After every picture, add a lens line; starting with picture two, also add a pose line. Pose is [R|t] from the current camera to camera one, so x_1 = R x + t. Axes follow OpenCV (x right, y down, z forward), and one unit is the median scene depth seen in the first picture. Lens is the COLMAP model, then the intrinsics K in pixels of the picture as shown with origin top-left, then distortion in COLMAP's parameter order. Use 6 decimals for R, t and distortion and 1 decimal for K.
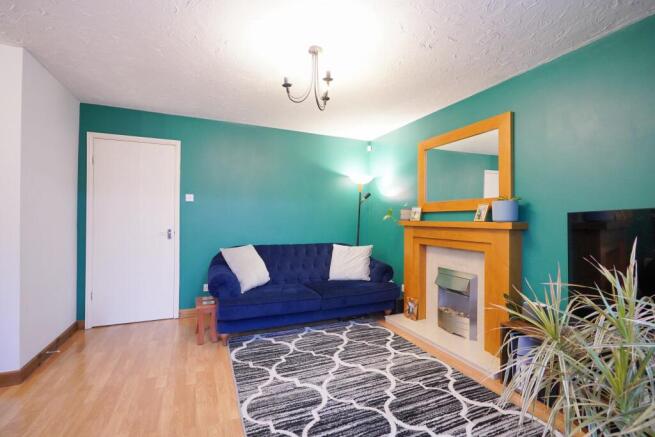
lens RADIAL K [[295.8, 0, 328.1], [0, 295.8, 217.8], [0, 0, 1]] dist [-0.005152, 0.003279]
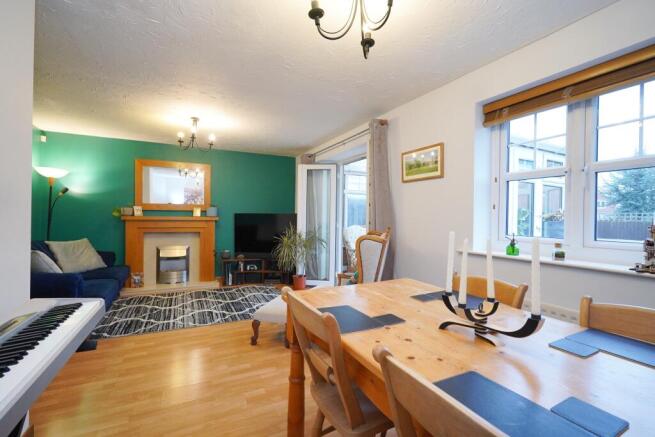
lens RADIAL K [[295.8, 0, 327.0], [0, 295.8, 215.9], [0, 0, 1]] dist [-0.005152, 0.003279]
pose [[-0.046796, -0.004424, 0.998895, -1.552003], [-0.017791, 0.999835, 0.003594, -0.015935], [-0.998746, -0.017603, -0.046867, 0.263995]]
